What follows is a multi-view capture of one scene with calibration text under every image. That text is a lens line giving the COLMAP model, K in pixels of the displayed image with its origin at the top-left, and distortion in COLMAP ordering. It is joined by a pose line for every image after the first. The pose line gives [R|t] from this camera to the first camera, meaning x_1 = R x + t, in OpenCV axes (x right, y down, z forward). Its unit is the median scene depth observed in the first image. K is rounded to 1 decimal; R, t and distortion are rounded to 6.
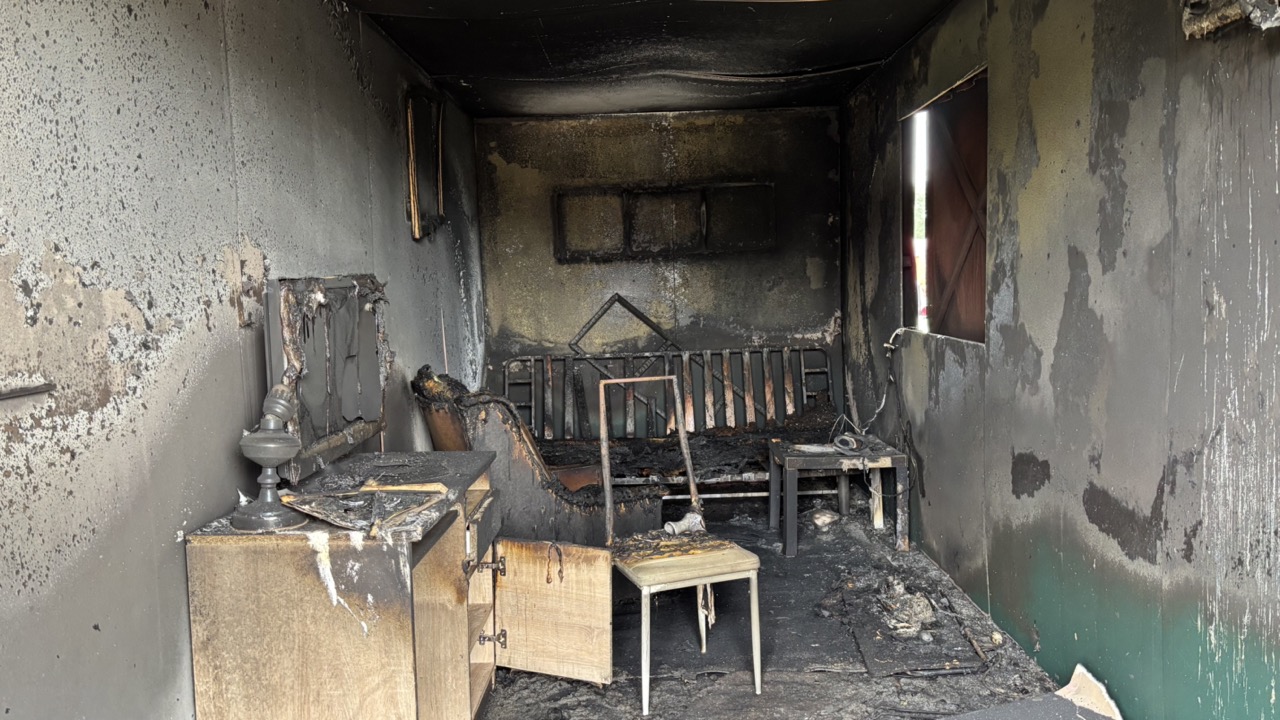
lens RADIAL K [[957.6, 0, 639.9], [0, 957.6, 363.2], [0, 0, 1]] dist [-0.026321, -0.011013]
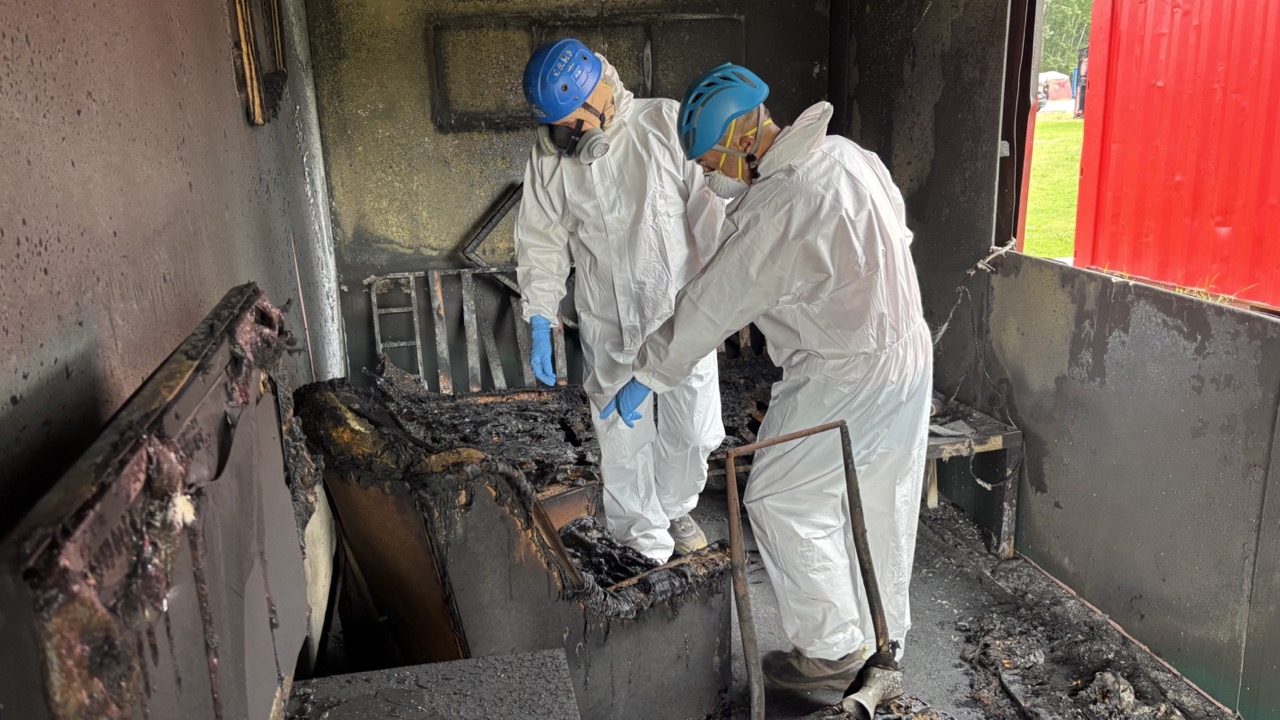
lens RADIAL K [[957.6, 0, 641.7], [0, 957.6, 352.2], [0, 0, 1]] dist [-0.026321, -0.011013]
pose [[0.971719, -0.057100, 0.229134, -0.110434], [0.016171, 0.984138, 0.176668, -0.068447], [-0.235587, -0.167966, 0.957228, 0.295642]]
